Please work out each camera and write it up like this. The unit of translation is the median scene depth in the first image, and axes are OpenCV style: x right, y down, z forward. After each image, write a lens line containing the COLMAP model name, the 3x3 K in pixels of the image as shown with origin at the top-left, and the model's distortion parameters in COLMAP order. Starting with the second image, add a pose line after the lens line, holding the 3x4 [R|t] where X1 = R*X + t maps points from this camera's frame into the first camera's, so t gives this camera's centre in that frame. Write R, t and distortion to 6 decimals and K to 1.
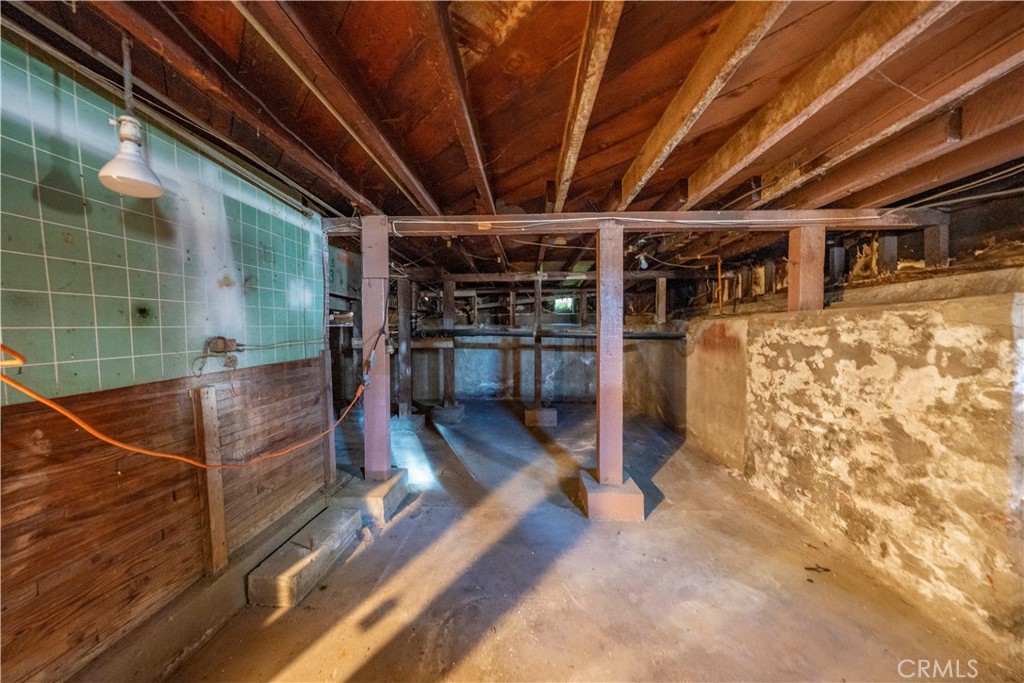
lens RADIAL K [[348.6, 0, 506.1], [0, 348.6, 342.0], [0, 0, 1]] dist [0.000768, 0.000192]
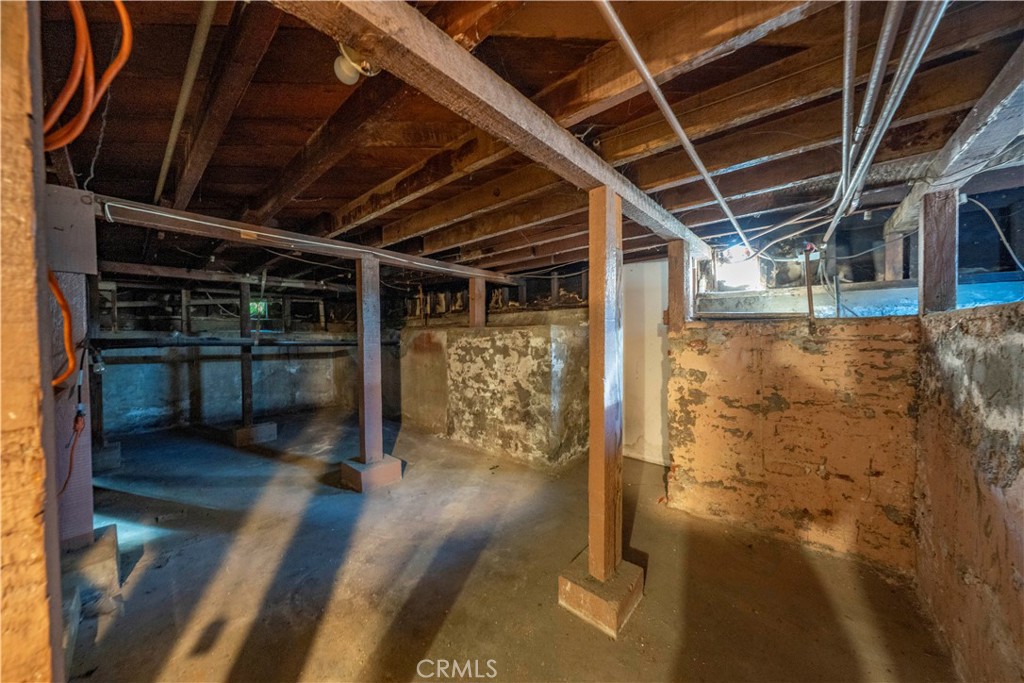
lens RADIAL K [[348.6, 0, 506.1], [0, 348.6, 342.0], [0, 0, 1]] dist [0.000768, 0.000192]
pose [[0.628353, -0.017114, 0.777740, -0.386279], [0.027554, 0.999620, -0.000265, -0.012573], [-0.777440, 0.021596, 0.628586, -0.179889]]
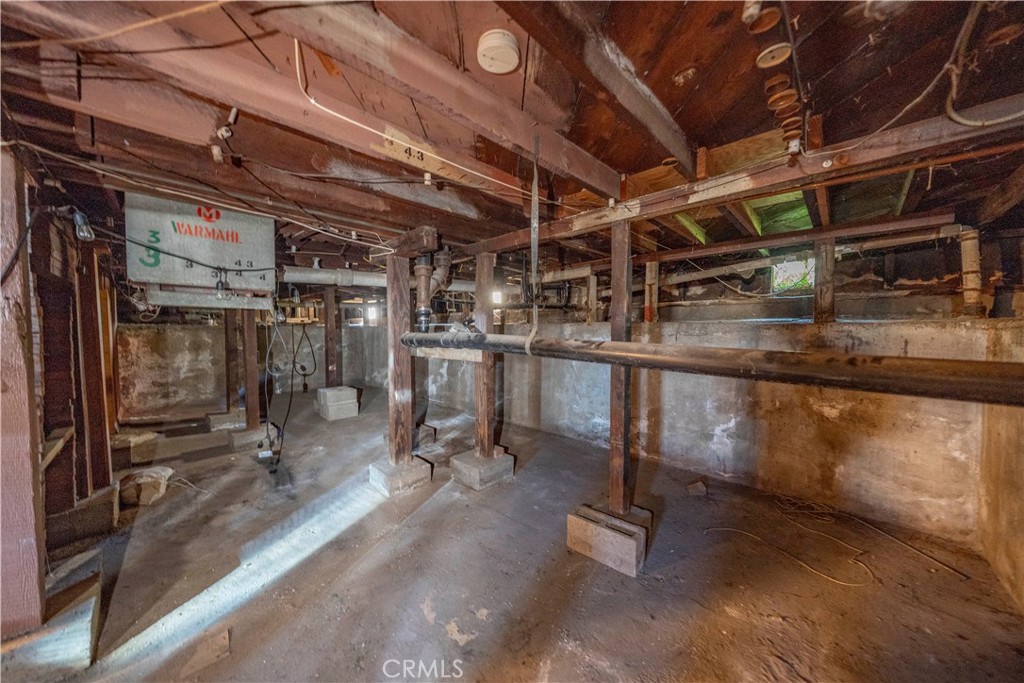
lens RADIAL K [[348.6, 0, 506.1], [0, 348.6, 342.0], [0, 0, 1]] dist [0.000768, 0.000192]
pose [[0.756015, 0.028764, -0.653922, 0.560359], [-0.020862, 0.999585, 0.019849, -0.063891], [0.654222, -0.001364, 0.756301, 1.178934]]
